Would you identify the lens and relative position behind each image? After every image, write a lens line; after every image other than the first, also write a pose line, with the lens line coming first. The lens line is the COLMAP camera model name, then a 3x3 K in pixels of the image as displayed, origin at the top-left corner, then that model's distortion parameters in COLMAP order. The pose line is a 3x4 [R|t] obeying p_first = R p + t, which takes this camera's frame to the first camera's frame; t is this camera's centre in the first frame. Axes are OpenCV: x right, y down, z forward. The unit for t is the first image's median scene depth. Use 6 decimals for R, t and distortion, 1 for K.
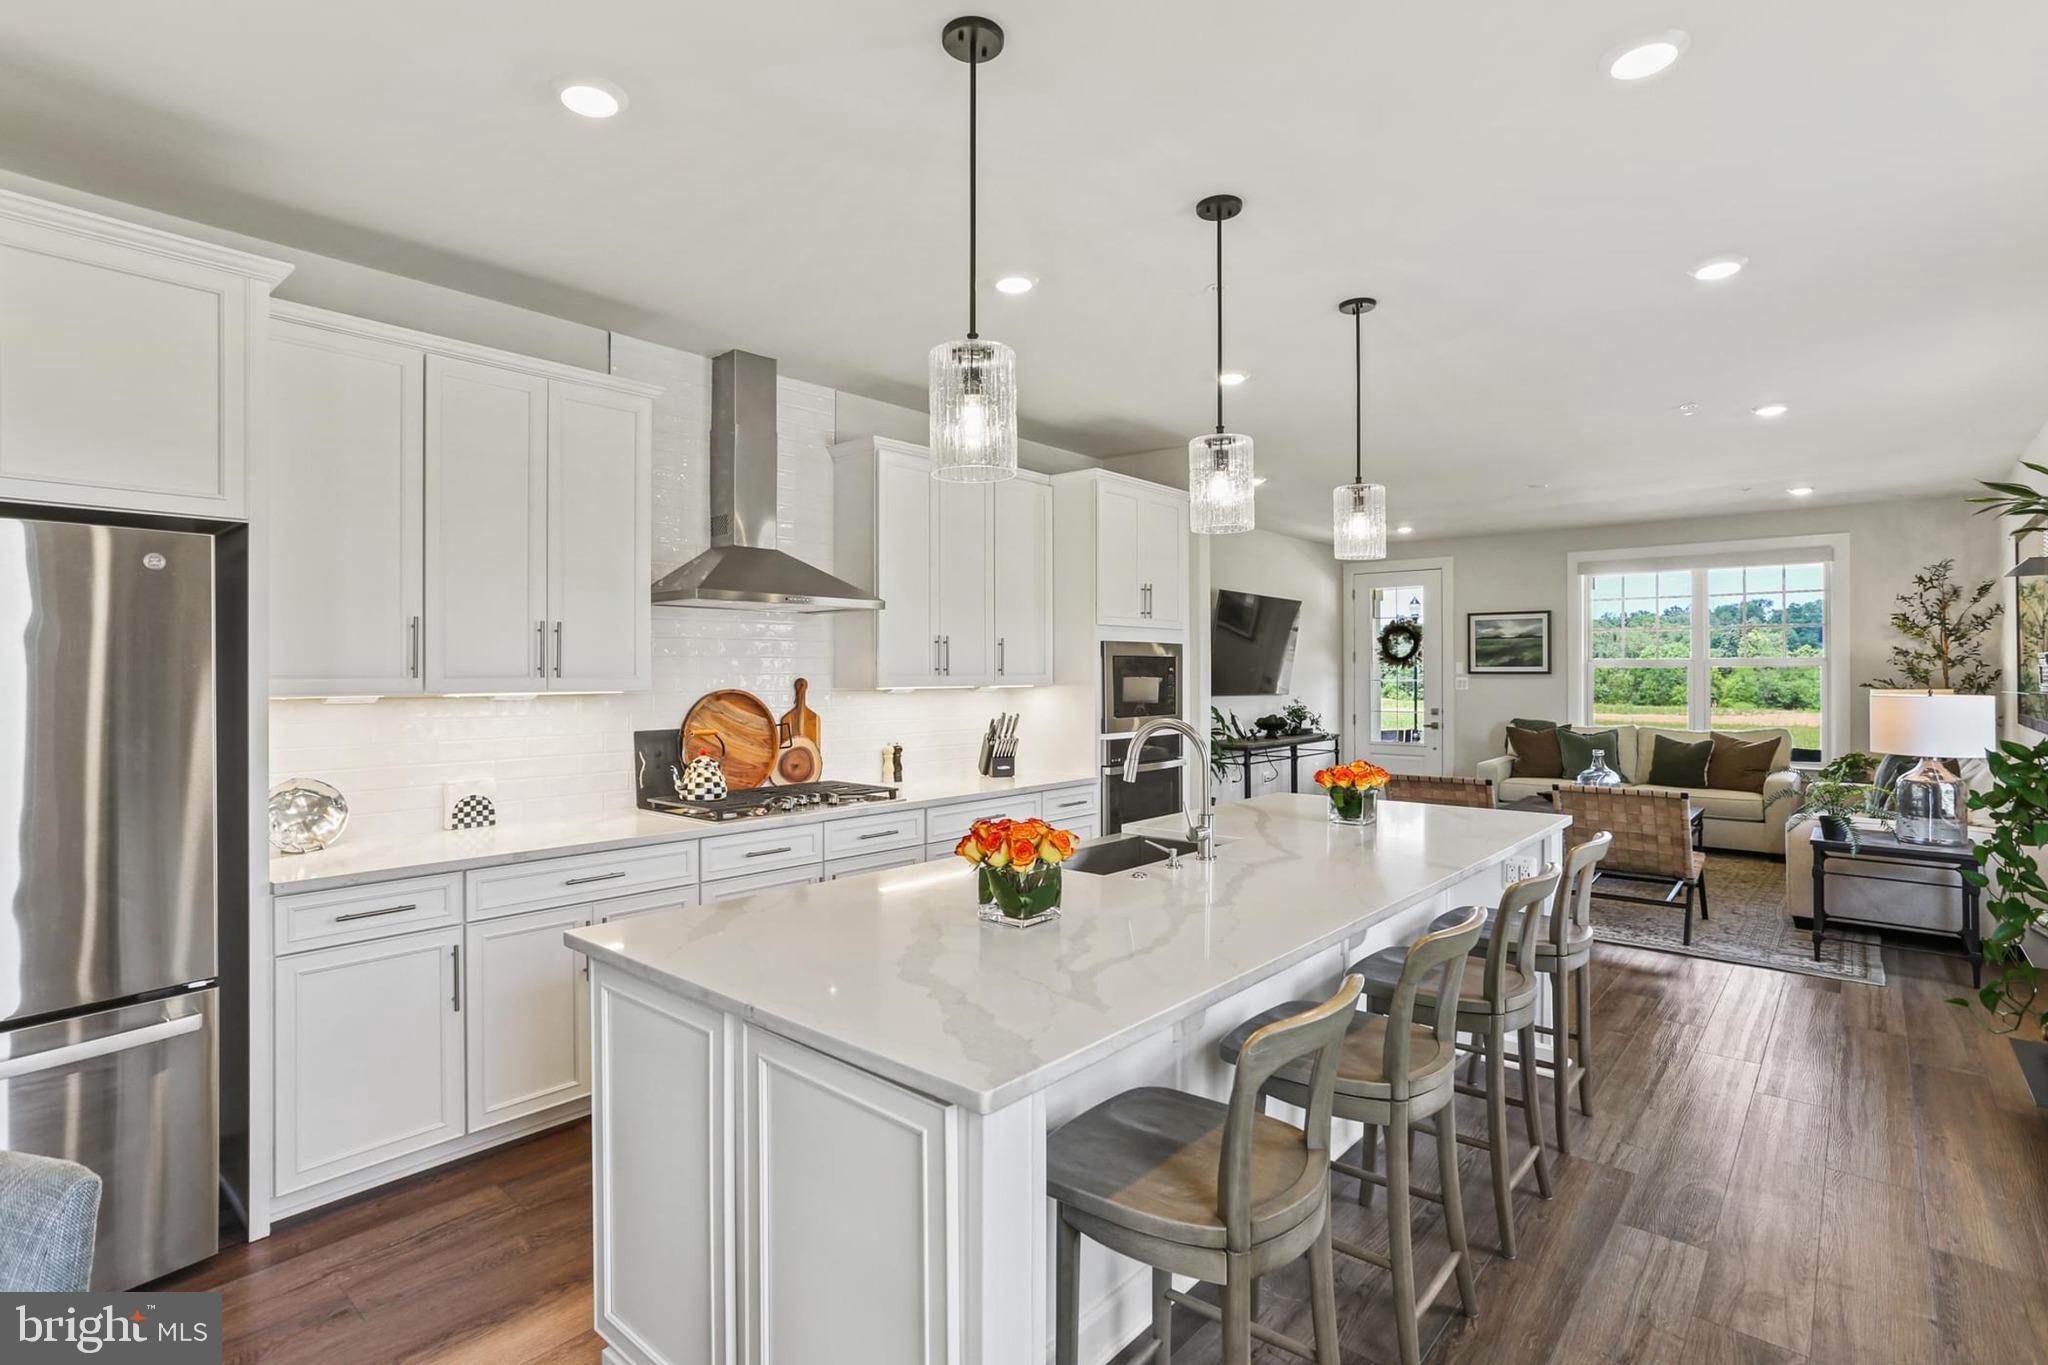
lens RADIAL K [[966.2, 0, 1024.0], [0, 966.2, 682.5], [0, 0, 1]] dist [-0.024177, 0.000111]
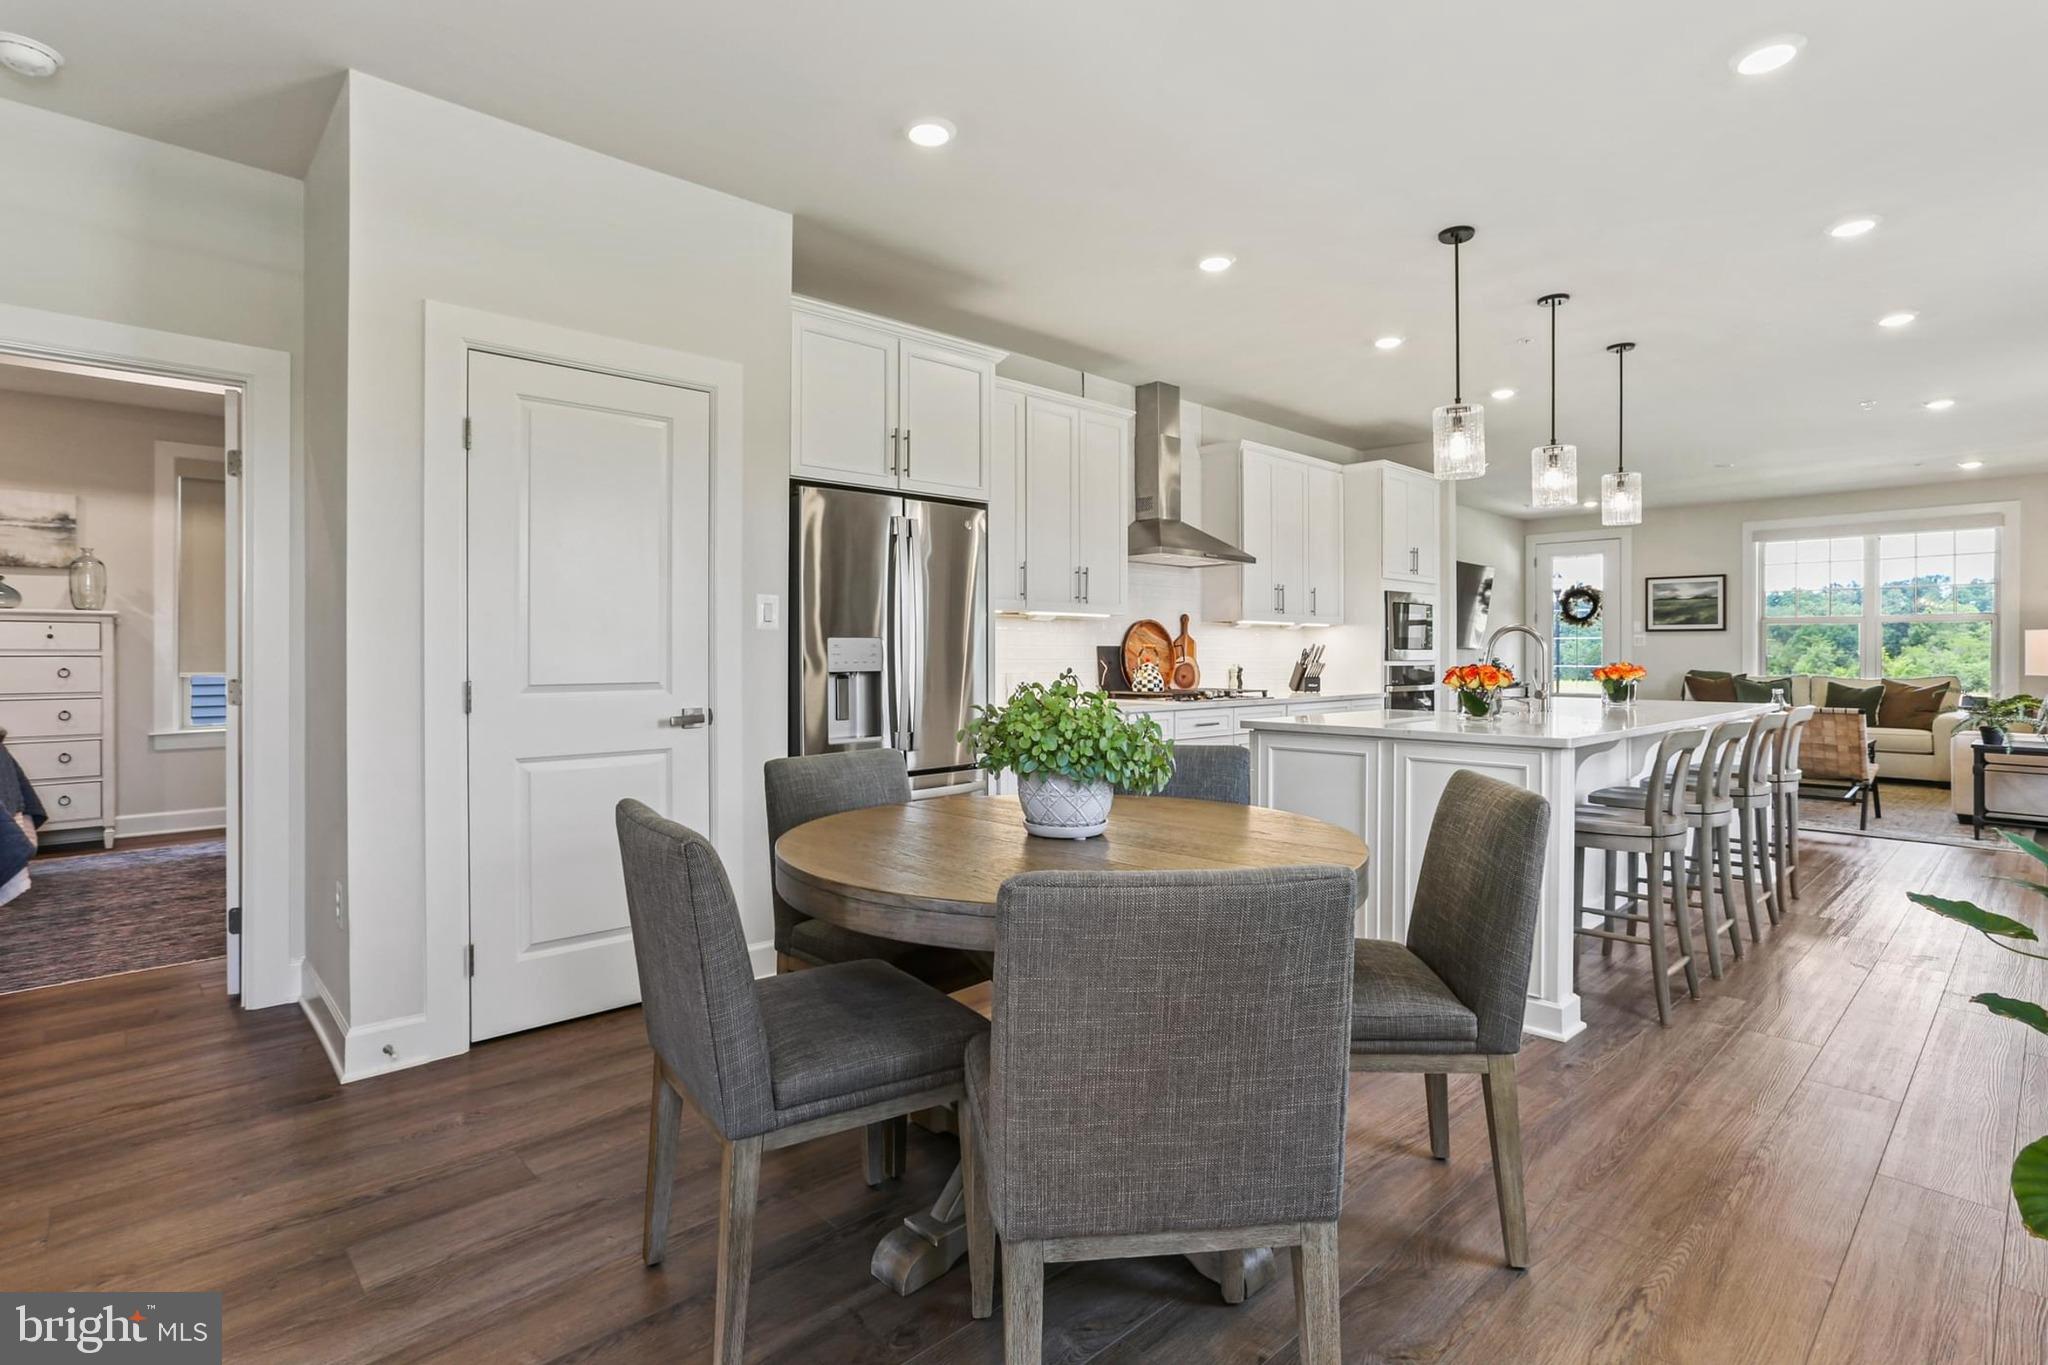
lens RADIAL K [[991.4, 0, 1028.9], [0, 991.4, 666.3], [0, 0, 1]] dist [-0.003100, 0.000723]
pose [[0.996465, 0.004840, -0.083871, -0.289873], [-0.004690, 0.999987, 0.001980, 0.059868], [0.083880, -0.001580, 0.996475, -0.388683]]
